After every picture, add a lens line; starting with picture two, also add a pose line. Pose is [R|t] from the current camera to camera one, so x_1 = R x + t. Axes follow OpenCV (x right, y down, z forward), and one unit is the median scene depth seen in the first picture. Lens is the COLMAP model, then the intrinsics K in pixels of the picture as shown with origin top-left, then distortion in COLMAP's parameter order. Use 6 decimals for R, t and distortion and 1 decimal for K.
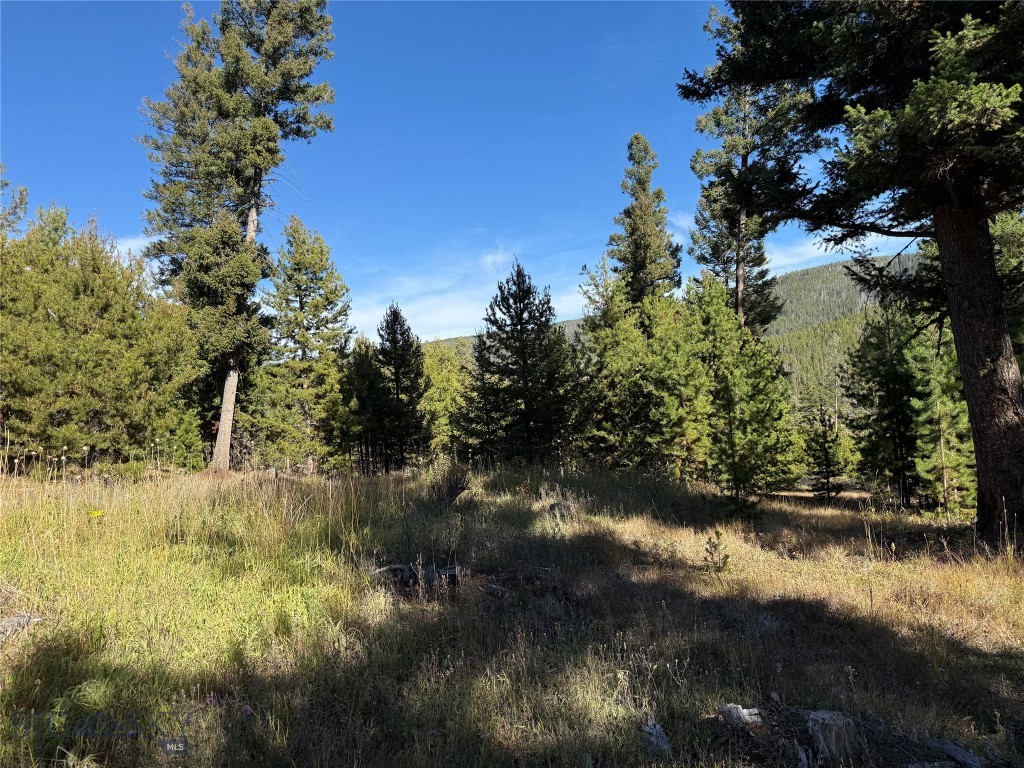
lens RADIAL K [[714.1, 0, 510.9], [0, 714.1, 382.6], [0, 0, 1]] dist [0.041878, -0.040874]
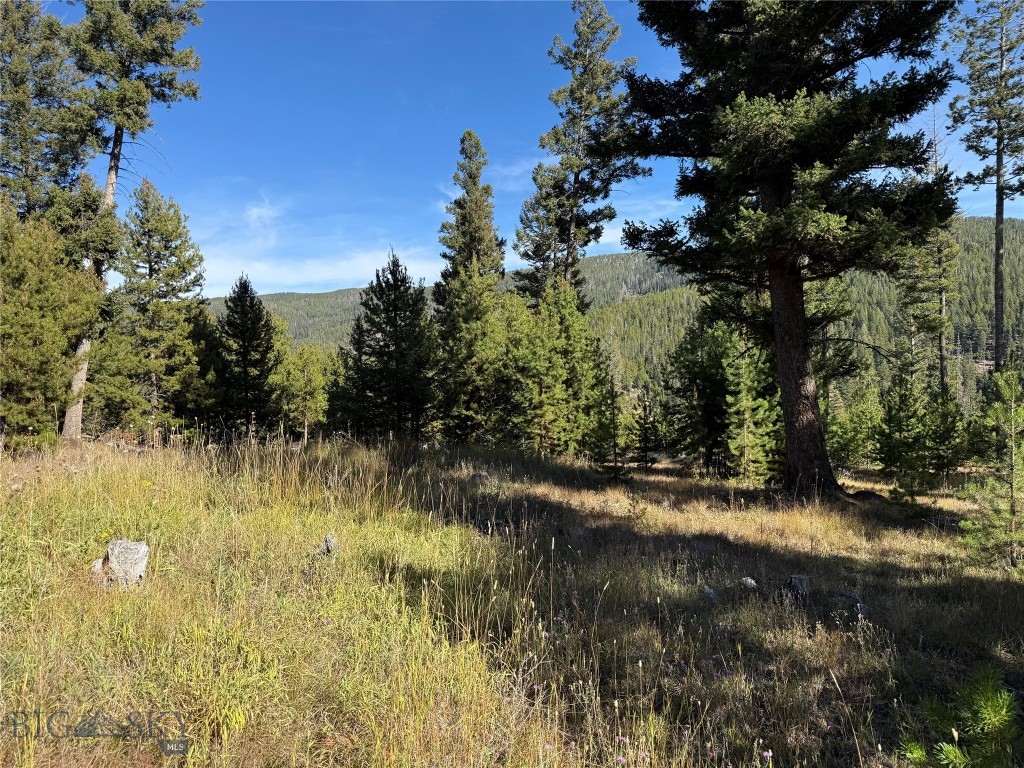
lens RADIAL K [[714.1, 0, 506.7], [0, 714.1, 380.8], [0, 0, 1]] dist [0.041878, -0.040874]
pose [[0.953500, 0.034728, 0.299387, -0.143155], [-0.045949, 0.998477, 0.030520, -0.016161], [-0.297871, -0.042858, 0.953644, -0.095334]]
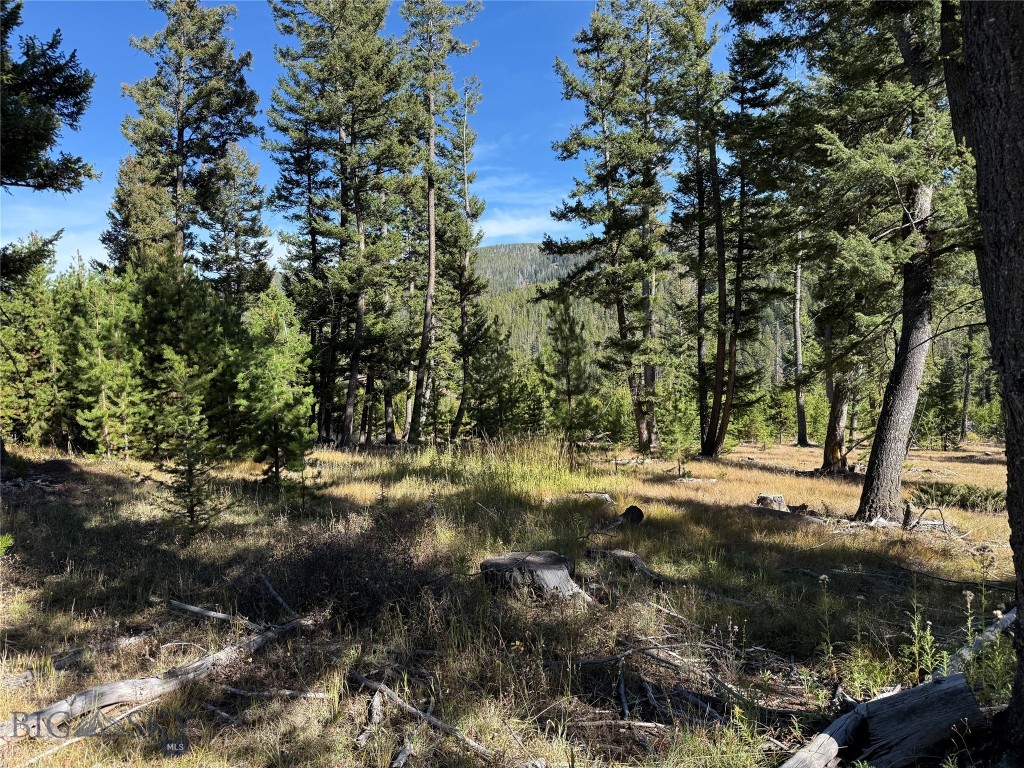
lens RADIAL K [[714.1, 0, 510.6], [0, 714.1, 385.3], [0, 0, 1]] dist [0.041878, -0.040874]
pose [[0.911734, 0.014927, 0.410509, 0.410598], [-0.035962, 0.998403, 0.043566, -0.007195], [-0.409204, -0.054483, 0.910815, -0.213075]]
